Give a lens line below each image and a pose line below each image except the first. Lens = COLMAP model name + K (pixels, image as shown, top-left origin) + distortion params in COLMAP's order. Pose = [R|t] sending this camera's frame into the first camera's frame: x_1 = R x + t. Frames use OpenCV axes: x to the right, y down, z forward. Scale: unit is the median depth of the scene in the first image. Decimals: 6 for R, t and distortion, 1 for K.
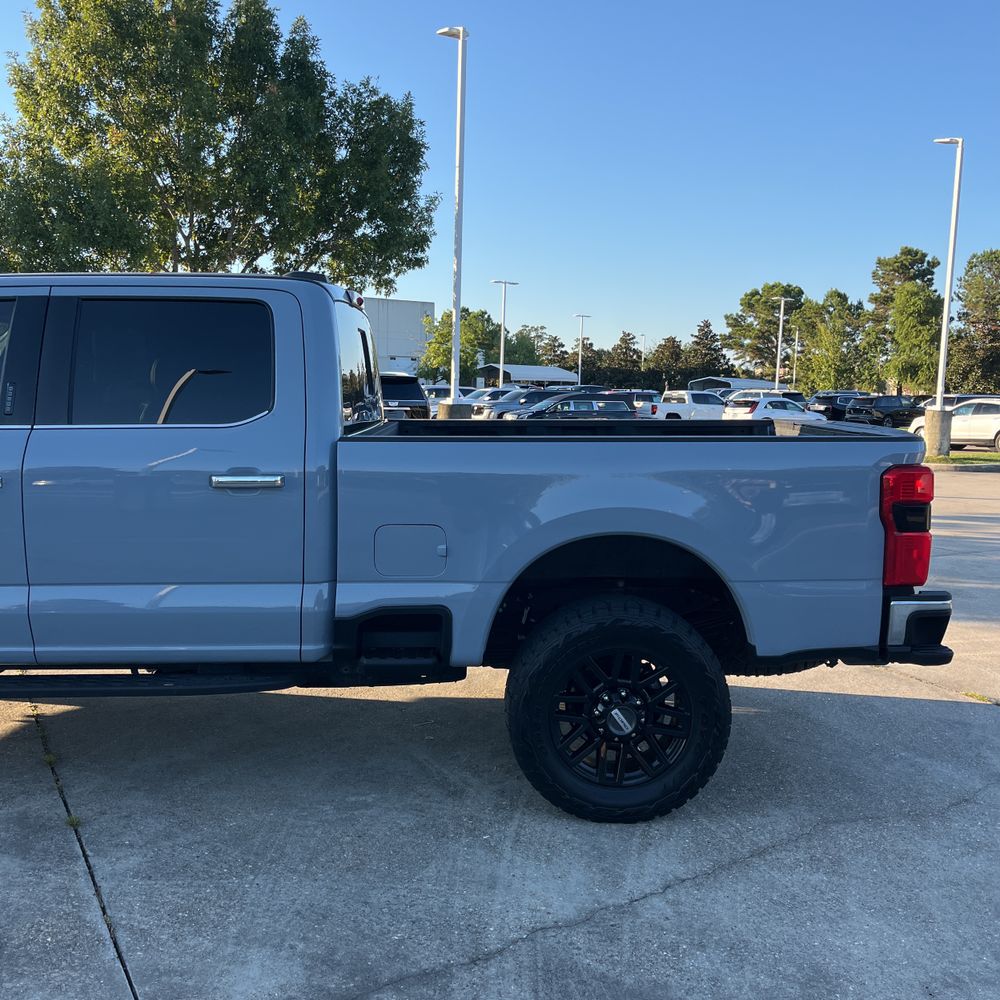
lens RADIAL K [[1018.0, 0, 512.4], [0, 1018.0, 494.4], [0, 0, 1]] dist [0.023605, 0.000000]
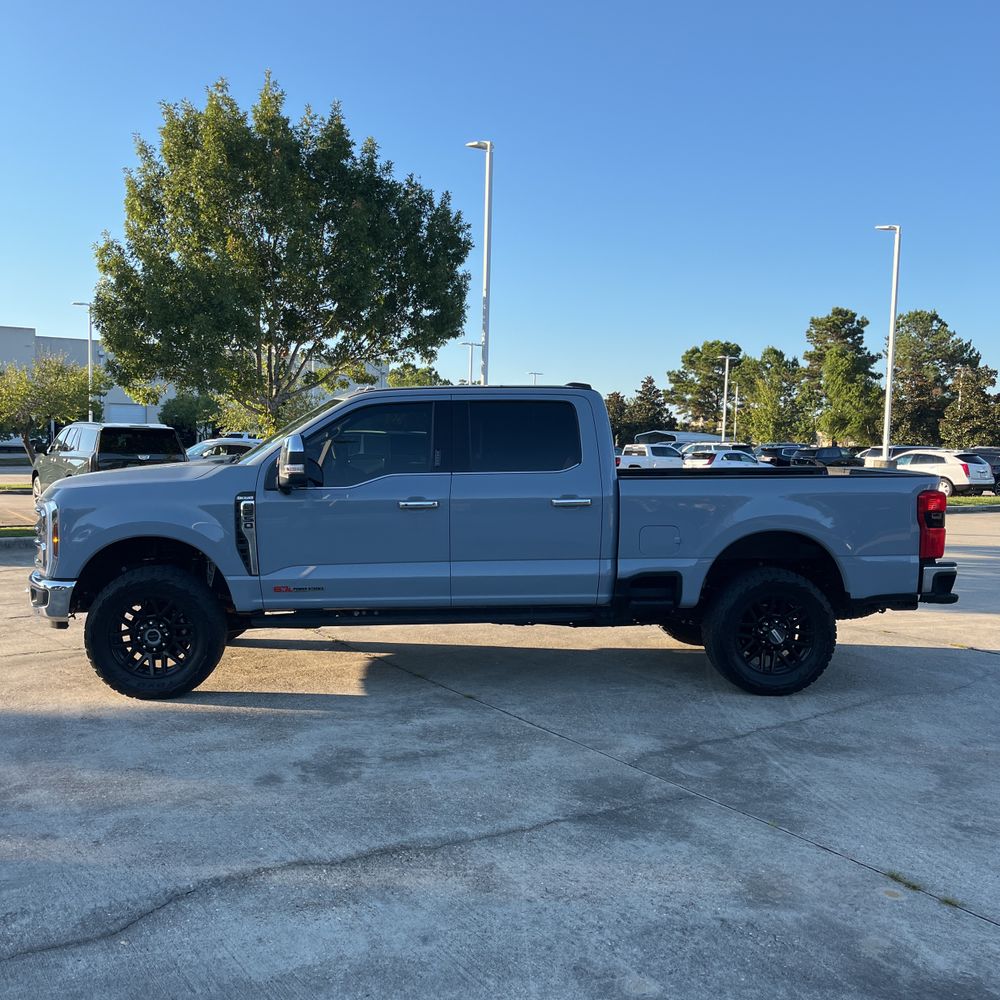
lens RADIAL K [[1018.0, 0, 487.6], [0, 1018.0, 518.3], [0, 0, 1]] dist [0.023605, 0.000000]
pose [[0.999110, -0.009888, 0.040994, -0.428103], [0.011068, 0.999527, -0.028679, 0.057912], [-0.040691, 0.029108, 0.998748, -0.698294]]
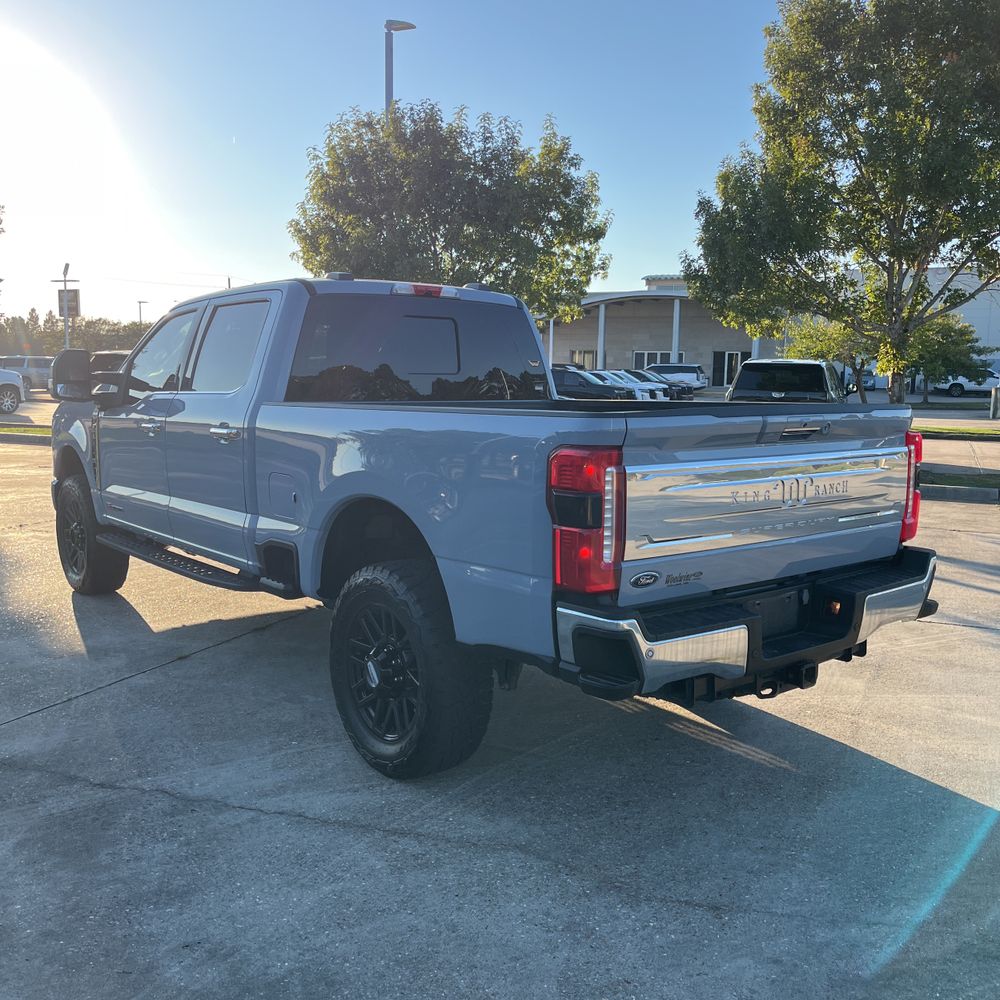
lens RADIAL K [[1018.0, 0, 488.8], [0, 1018.0, 504.4], [0, 0, 1]] dist [0.023605, 0.000000]
pose [[0.591089, 0.092295, -0.801308, 0.926213], [-0.087802, 0.994891, 0.049824, -0.014057], [0.801813, 0.040906, 0.596173, 0.424316]]
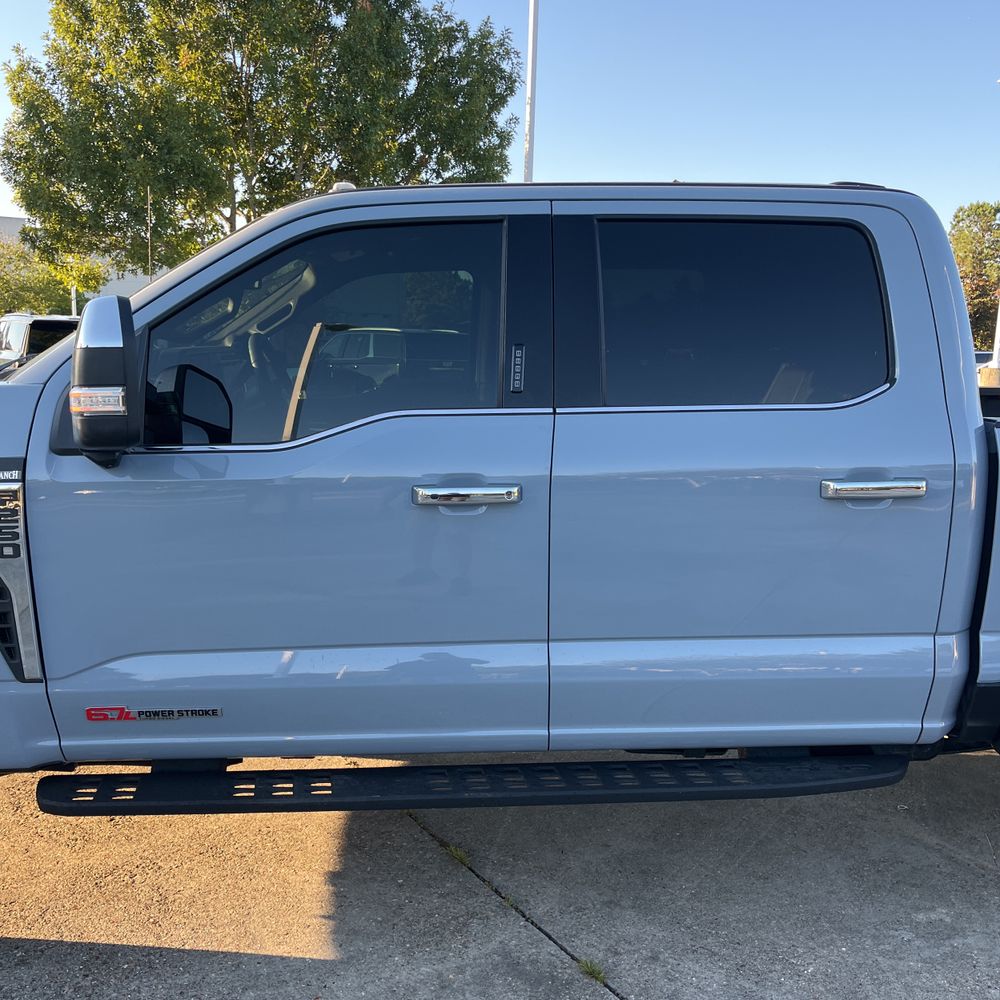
lens RADIAL K [[1018.0, 0, 499.9], [0, 1018.0, 509.3], [0, 0, 1]] dist [0.023605, 0.000000]
pose [[0.999428, -0.006707, 0.033154, -0.471289], [0.004867, 0.998460, 0.055270, -0.033688], [-0.033474, -0.055077, 0.997921, 0.291276]]
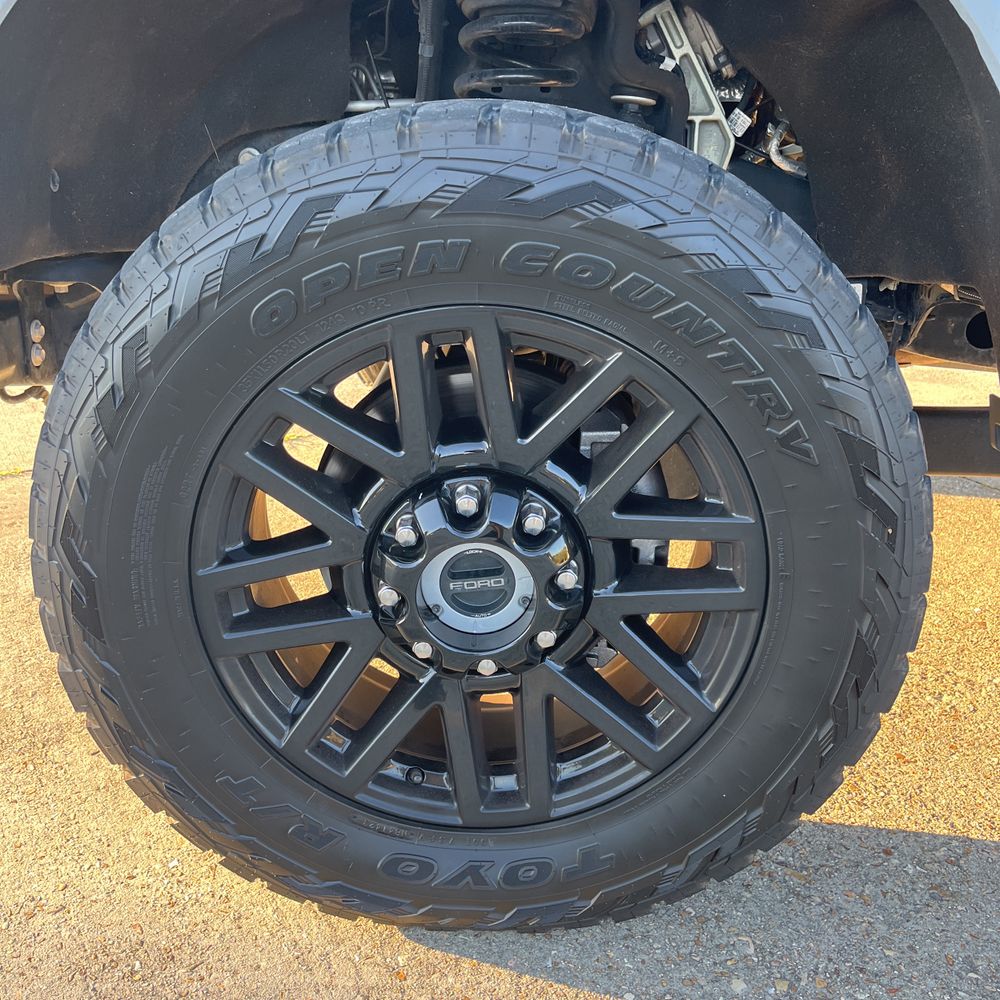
lens RADIAL K [[1046.3, 0, 495.4], [0, 1046.3, 505.0], [0, 0, 1]] dist [0.048963, 0.000000]
pose [[0.998109, 0.013456, -0.059974, -0.861228], [0.002019, 0.968036, 0.250802, 0.109458], [0.061432, -0.250448, 0.966179, 0.666886]]
